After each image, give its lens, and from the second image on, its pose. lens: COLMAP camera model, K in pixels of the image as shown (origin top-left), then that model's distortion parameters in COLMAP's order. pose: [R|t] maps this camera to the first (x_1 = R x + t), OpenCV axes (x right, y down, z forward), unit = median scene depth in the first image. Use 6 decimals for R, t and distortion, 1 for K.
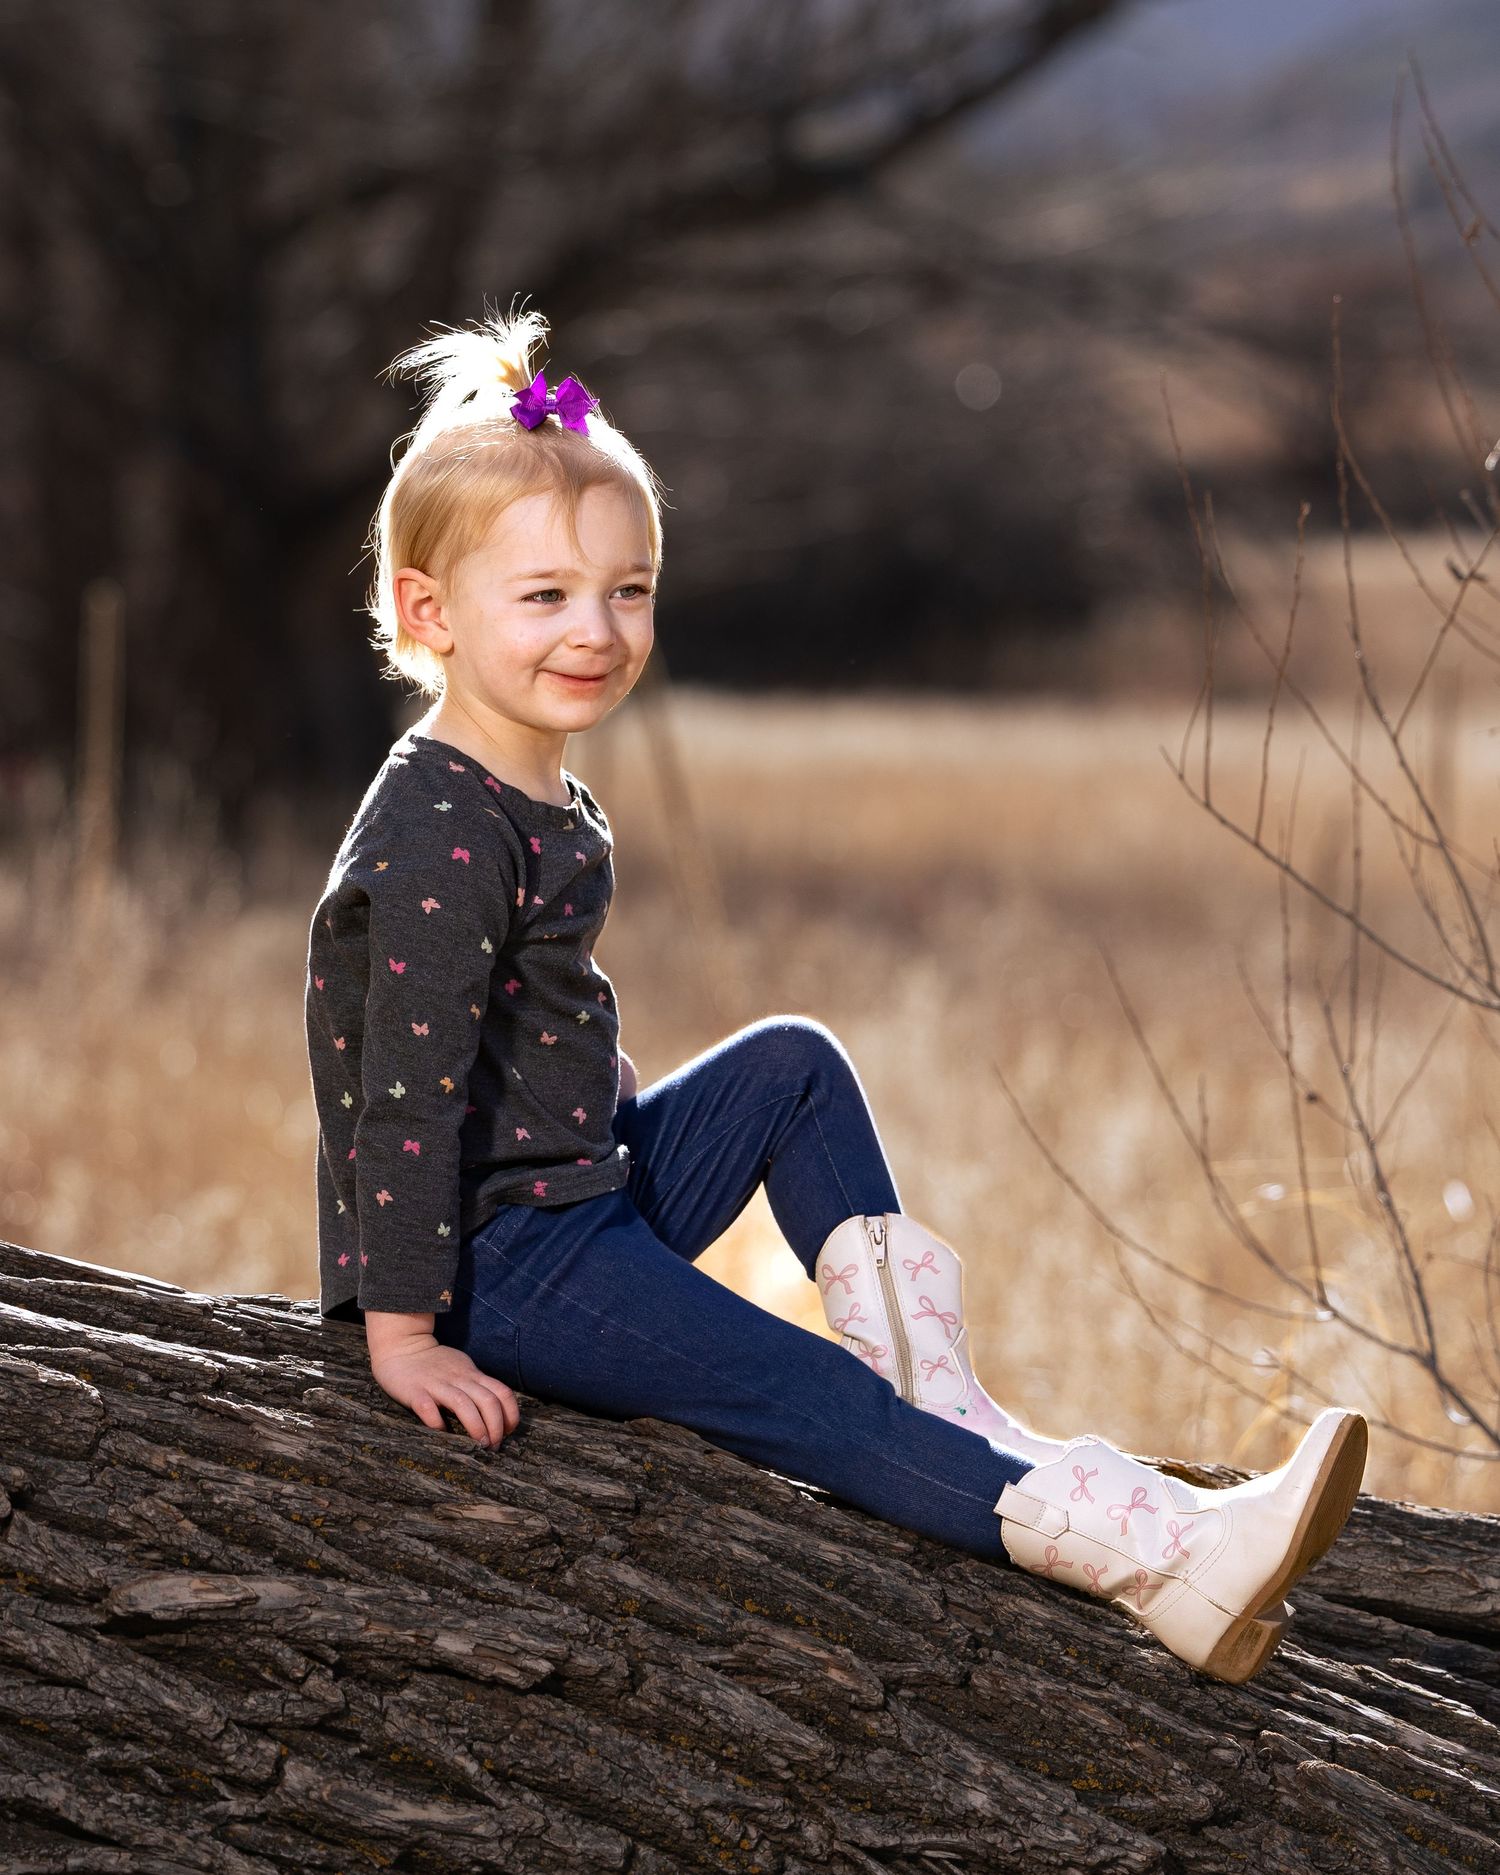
lens RADIAL K [[11052.4, 0, 750.0], [0, 11052.4, 937.5], [0, 0, 1]] dist [-0.276740, 4.809962]
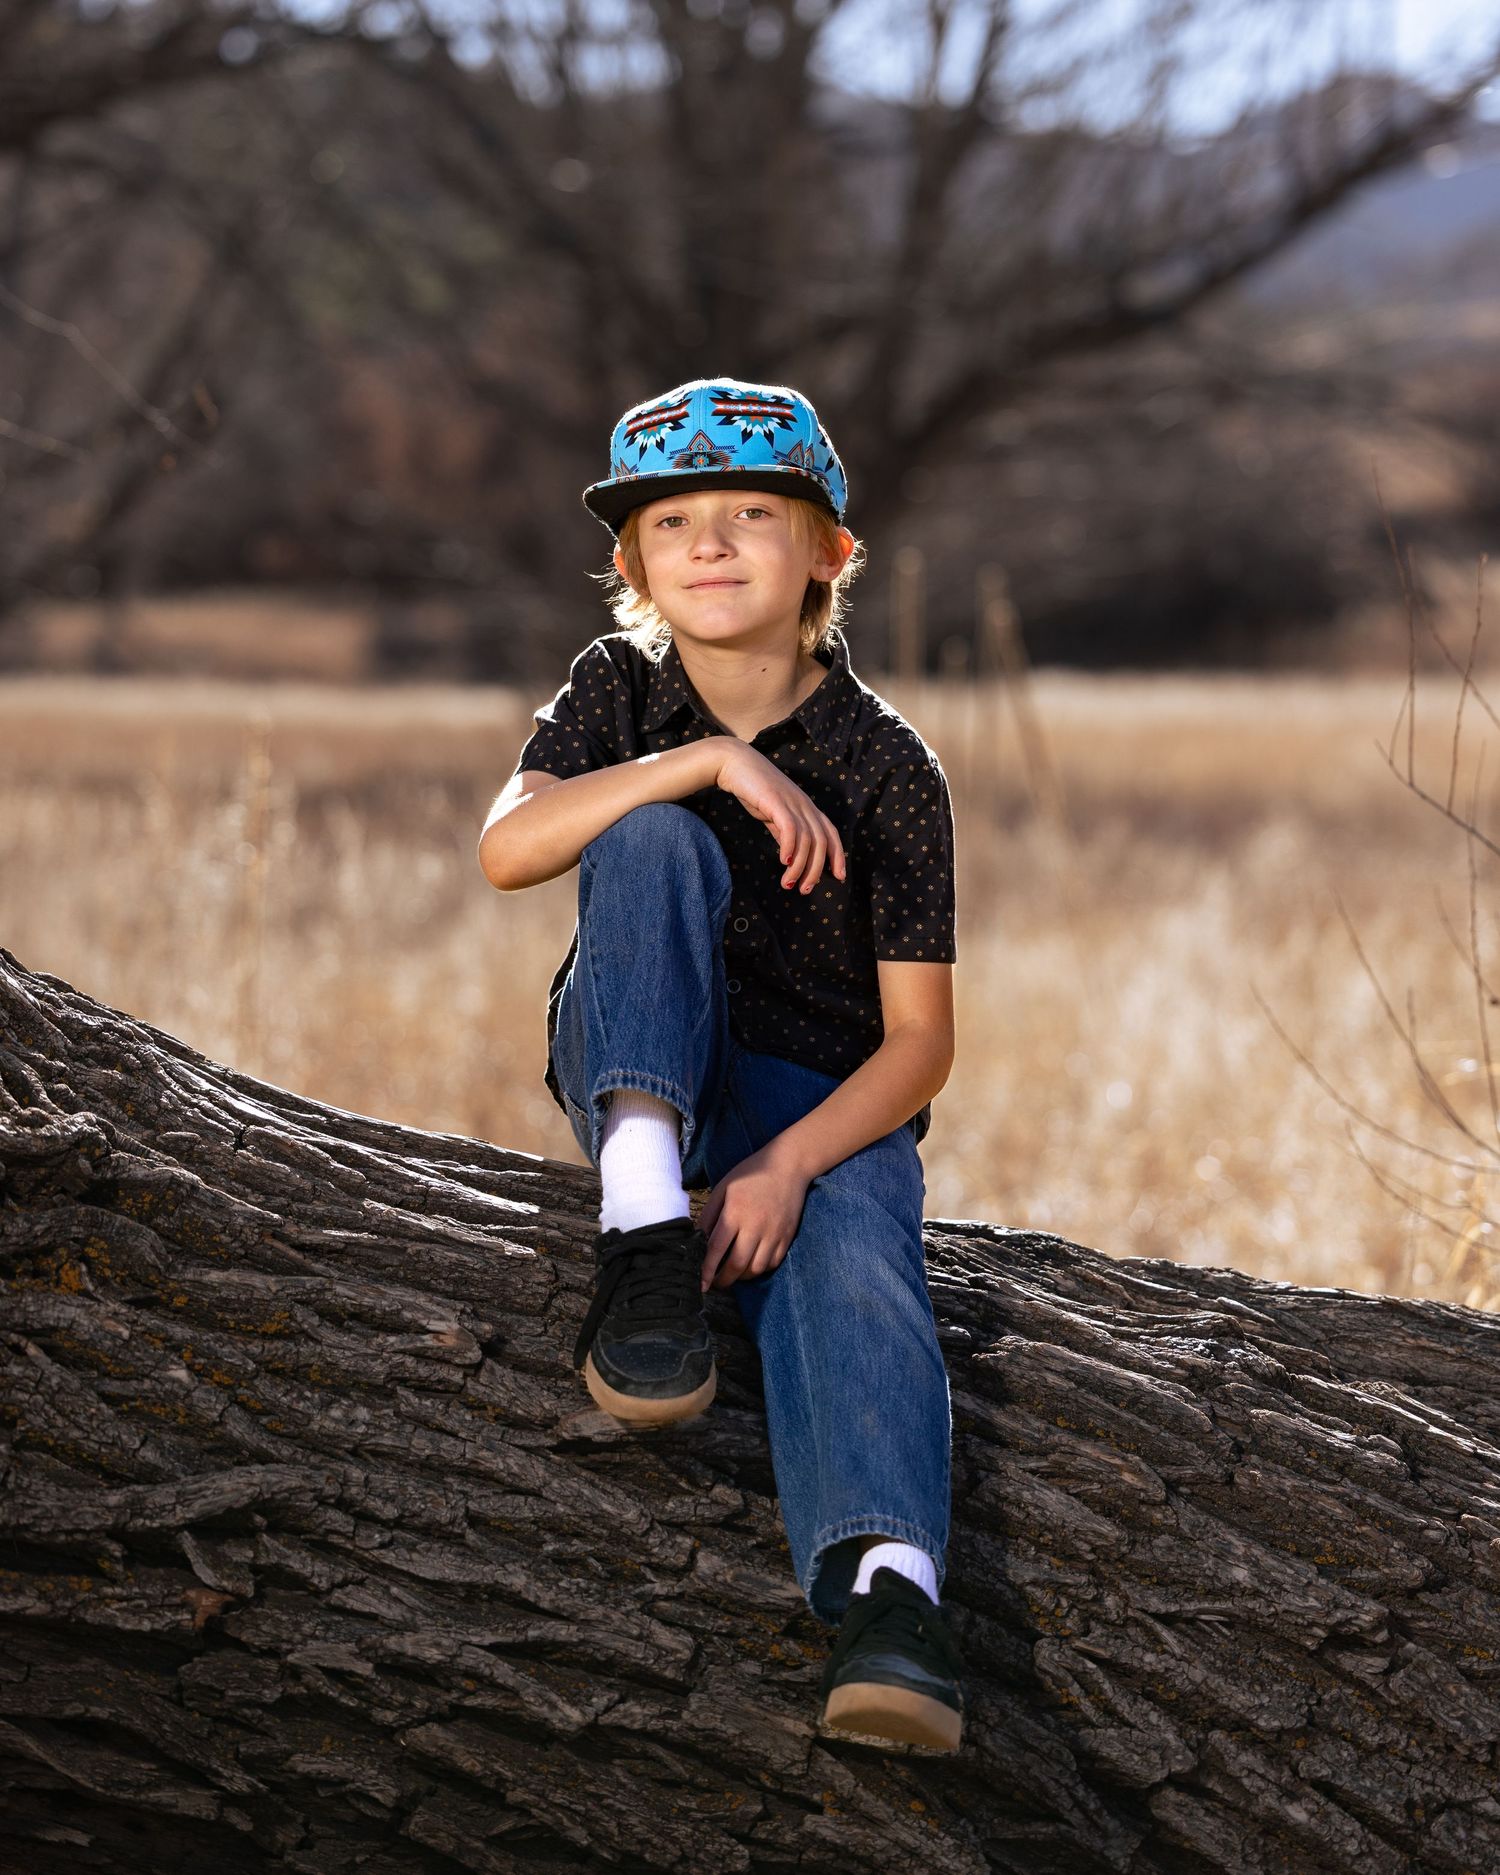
lens RADIAL K [[7449.7, 0, 747.7], [0, 7449.7, 672.4], [0, 0, 1]] dist [-0.120478, -1.211839]
pose [[0.998707, -0.015378, -0.048452, 0.006957], [0.014316, 0.999651, -0.022195, -0.007990], [0.048776, 0.021473, 0.998579, 0.135751]]
